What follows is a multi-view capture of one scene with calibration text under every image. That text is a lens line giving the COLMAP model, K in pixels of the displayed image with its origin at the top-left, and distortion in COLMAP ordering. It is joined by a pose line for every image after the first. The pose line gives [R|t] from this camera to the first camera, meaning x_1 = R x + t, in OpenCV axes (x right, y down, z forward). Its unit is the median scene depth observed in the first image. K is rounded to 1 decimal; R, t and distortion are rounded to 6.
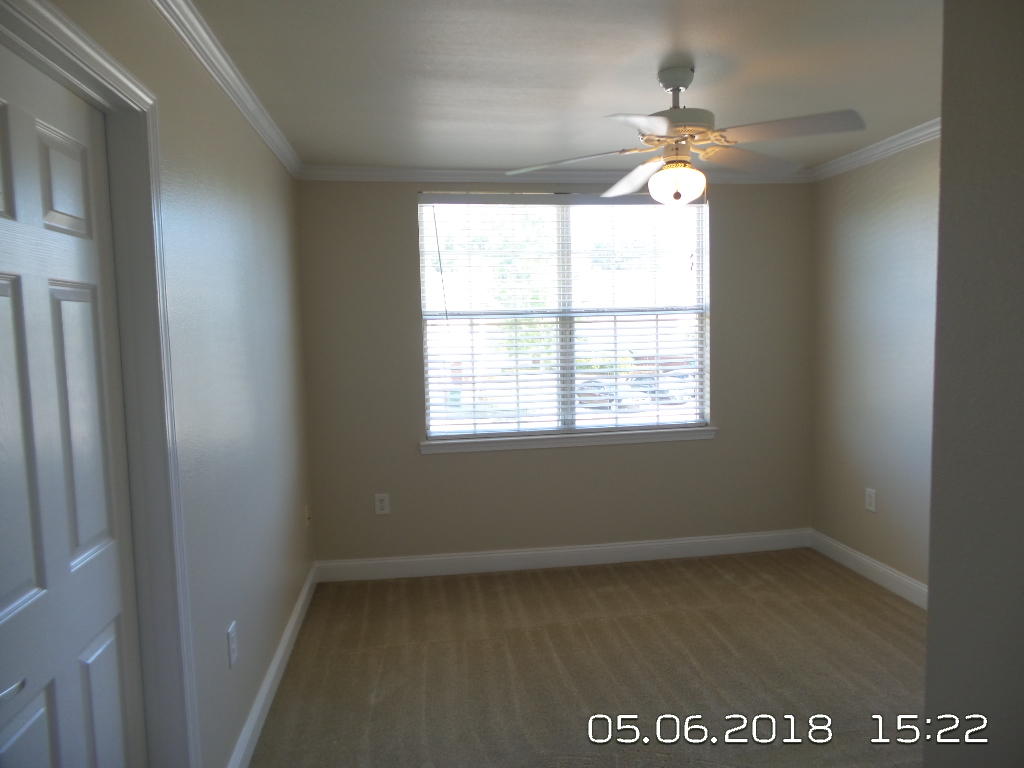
lens RADIAL K [[707.0, 0, 511.0], [0, 707.0, 382.6], [0, 0, 1]] dist [-0.009155, 0.013047]
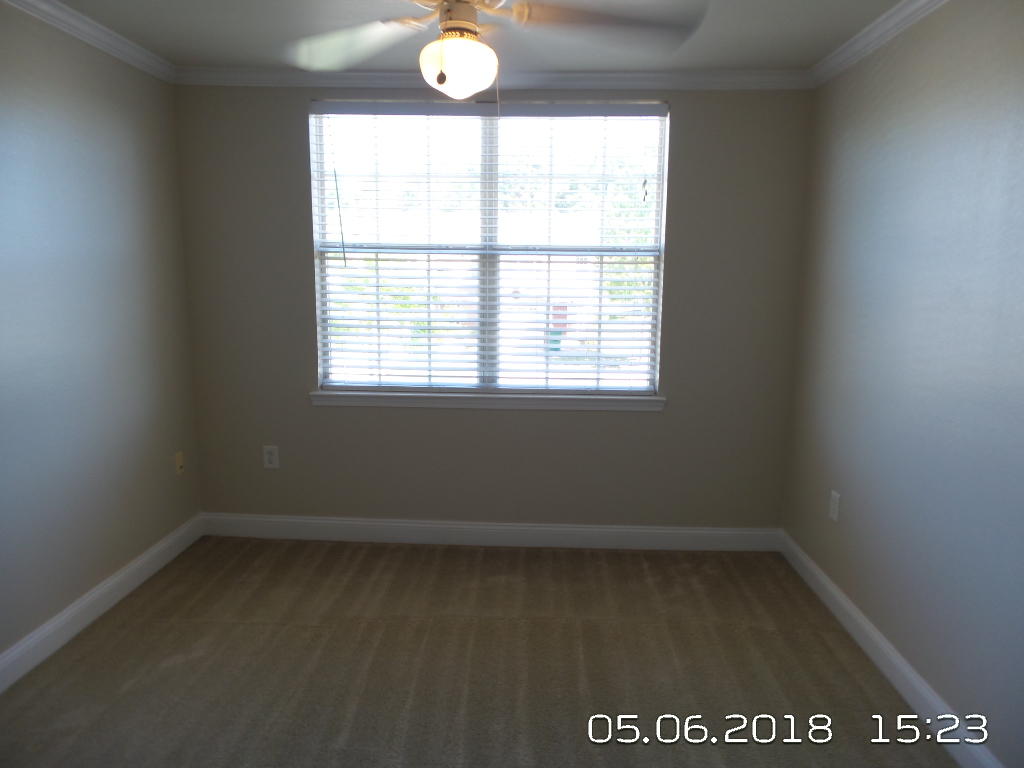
lens RADIAL K [[707.0, 0, 514.2], [0, 707.0, 383.6], [0, 0, 1]] dist [-0.009155, 0.013047]
pose [[0.983514, 0.066824, -0.168032, 0.259216], [-0.052769, 0.994830, 0.086764, -0.015062], [0.172961, -0.076467, 0.981956, 0.171470]]
